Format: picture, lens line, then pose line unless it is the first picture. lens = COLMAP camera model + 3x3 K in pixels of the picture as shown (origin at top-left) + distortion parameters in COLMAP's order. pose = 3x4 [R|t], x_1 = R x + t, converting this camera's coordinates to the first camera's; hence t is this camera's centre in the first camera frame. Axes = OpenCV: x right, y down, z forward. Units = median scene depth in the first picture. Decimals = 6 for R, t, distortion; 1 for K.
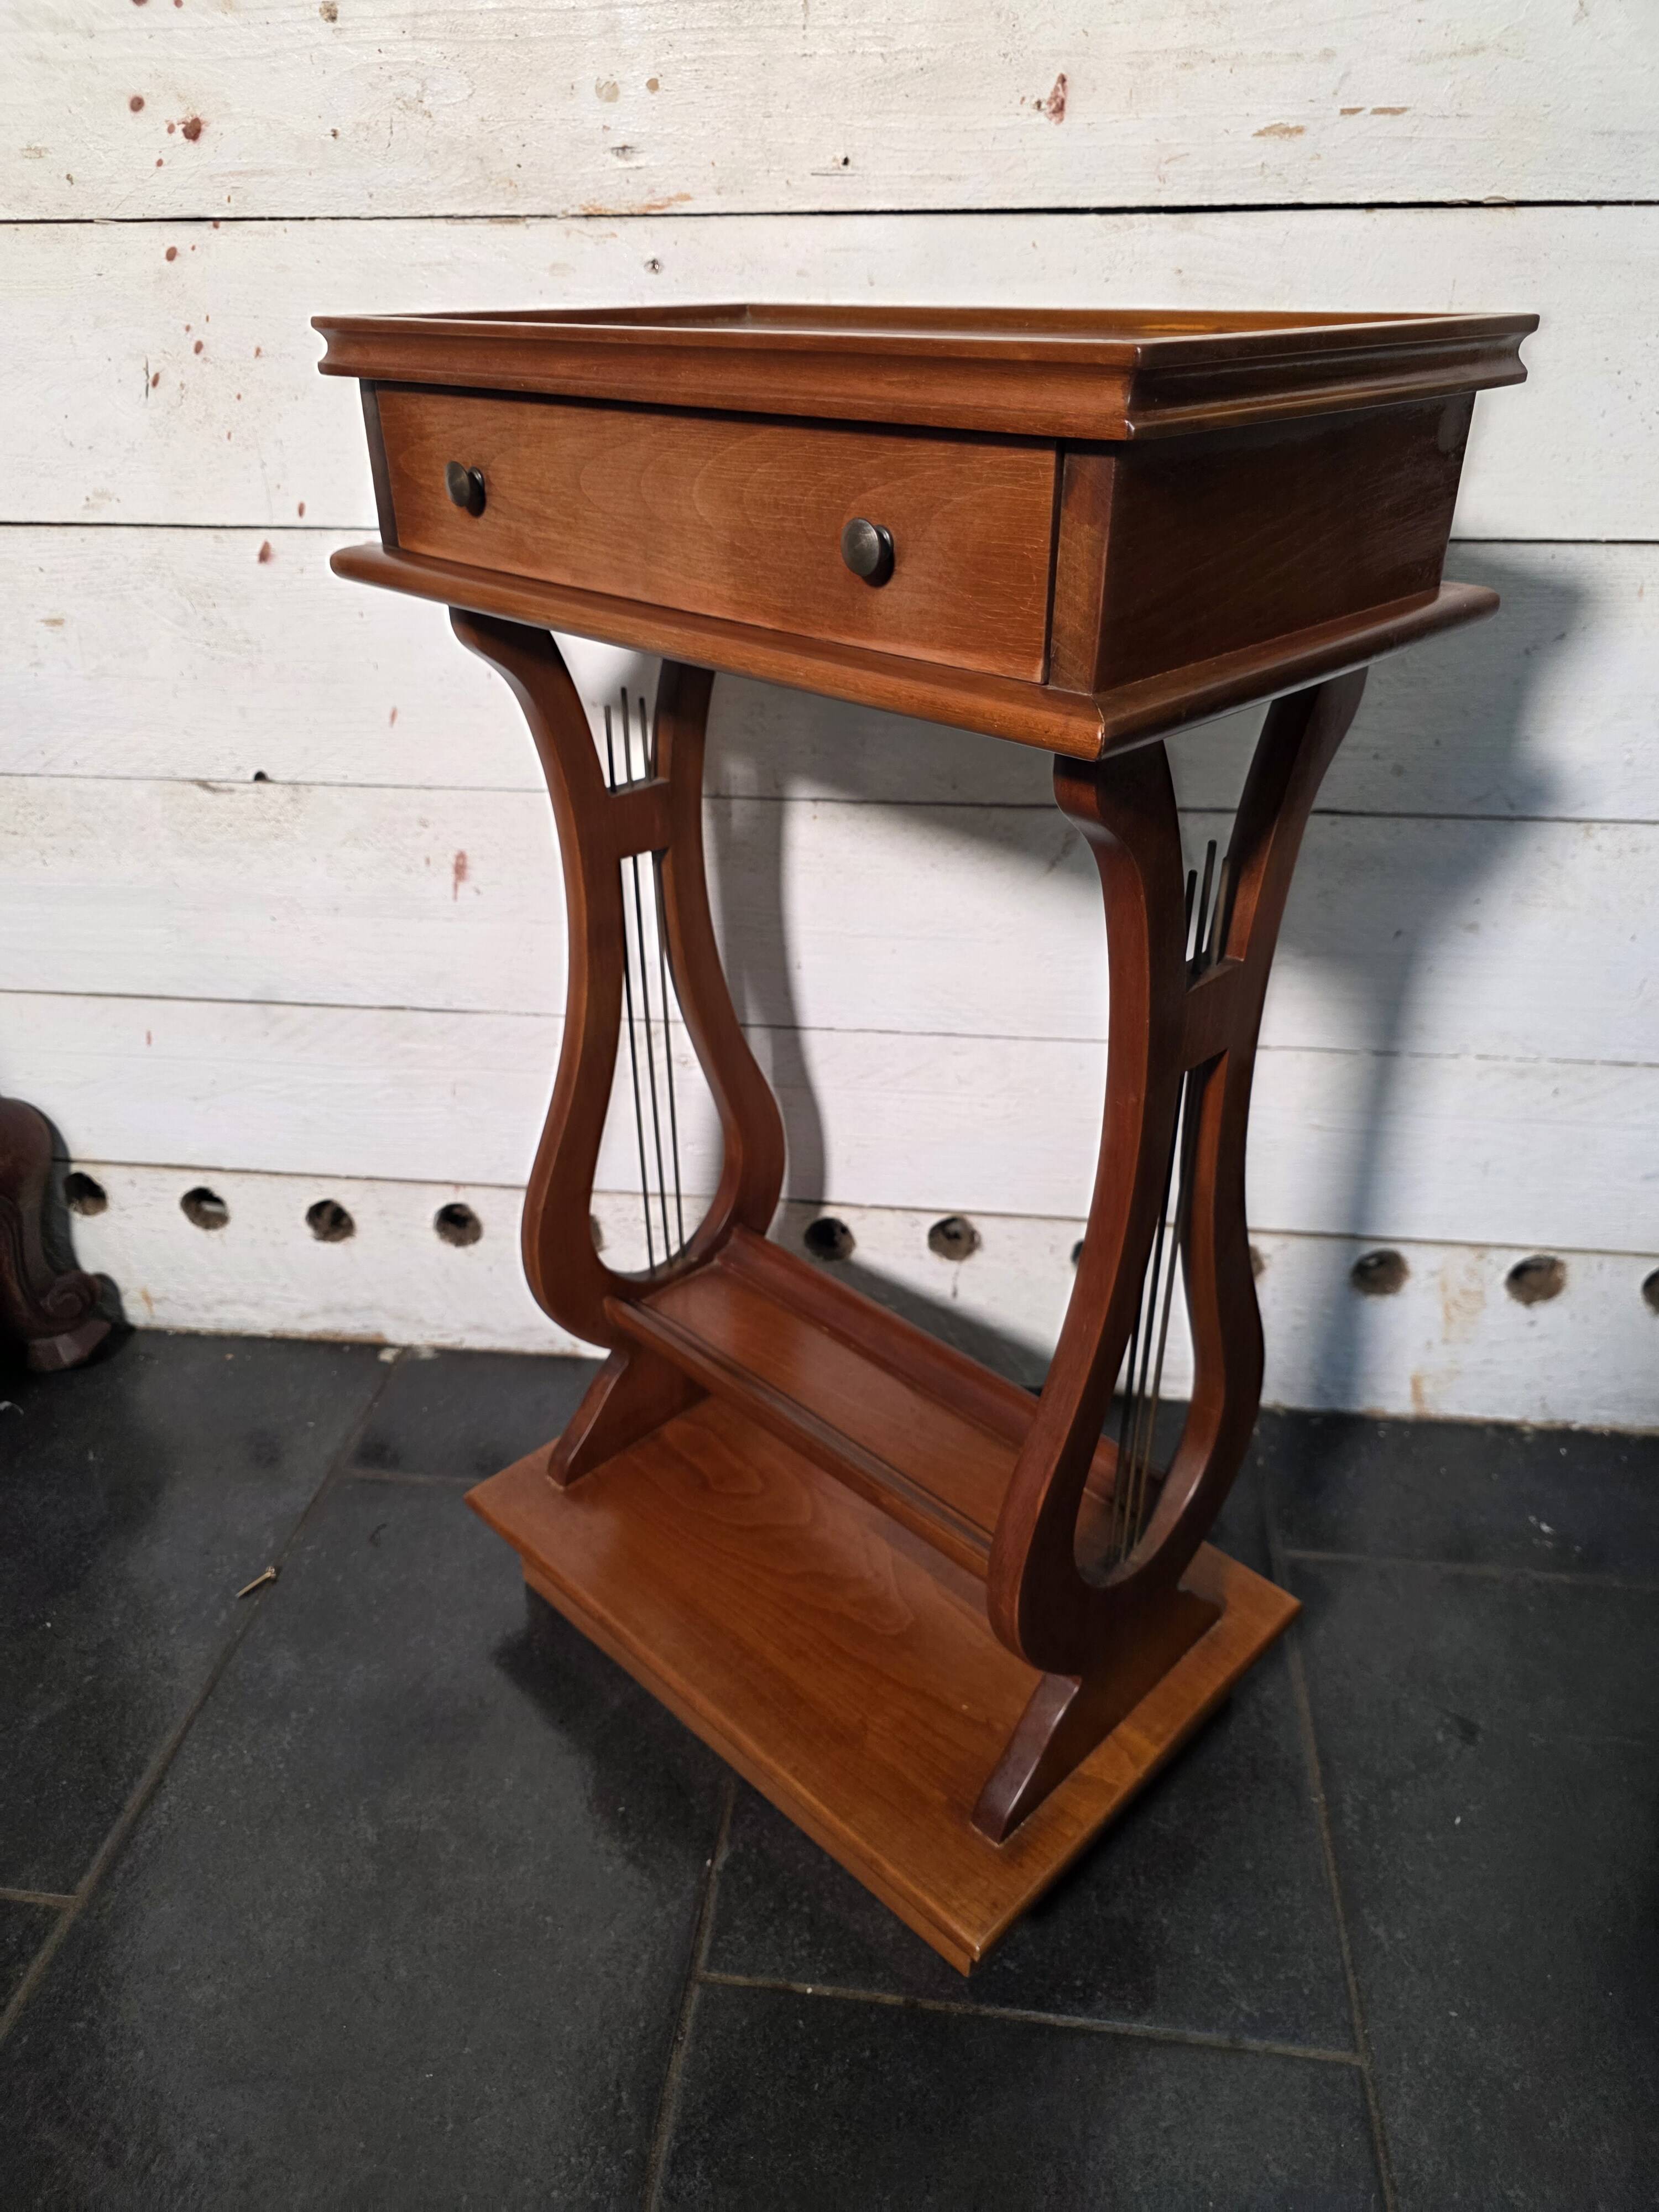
lens RADIAL K [[1550.6, 0, 835.4], [0, 1550.6, 1107.4], [0, 0, 1]] dist [0.003684, -0.004247]
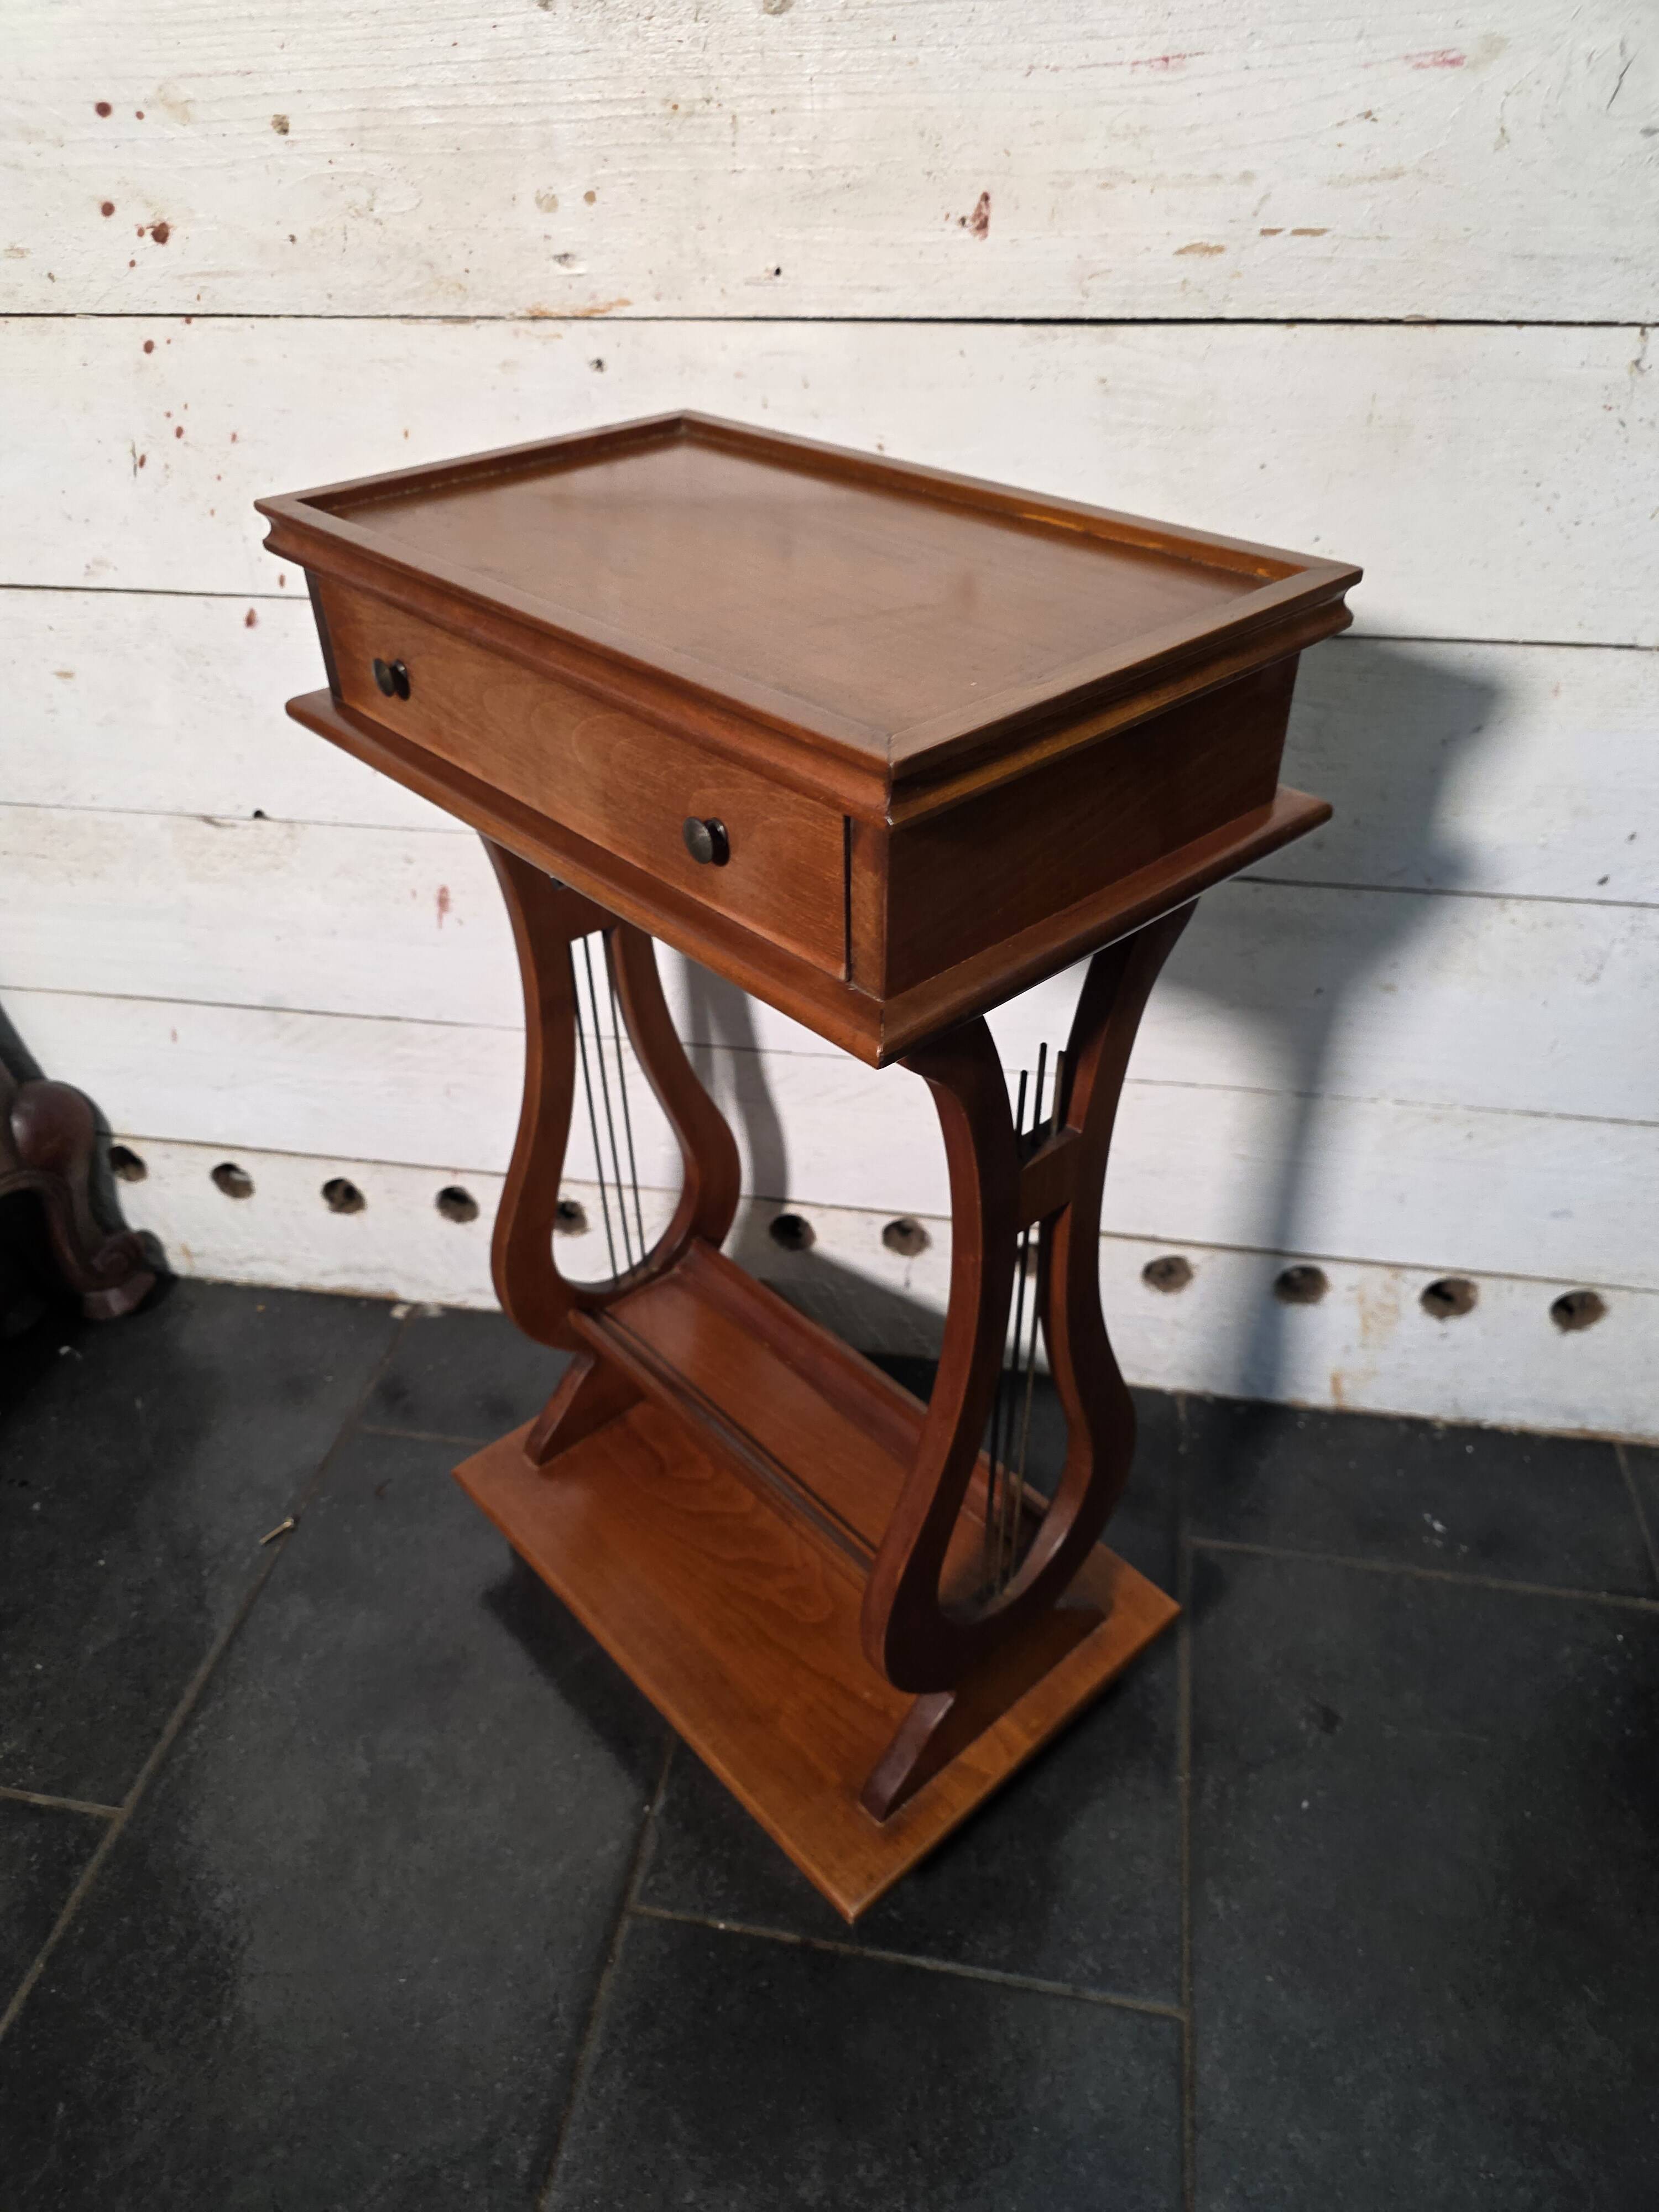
lens RADIAL K [[1539.1, 0, 820.3], [0, 1539.1, 1118.7], [0, 0, 1]] dist [0.002052, -0.006806]
pose [[0.997862, 0.025617, -0.060122, 0.107088], [-0.017775, 0.991676, 0.127523, -0.179792], [0.062889, -0.126182, 0.990012, -0.072785]]
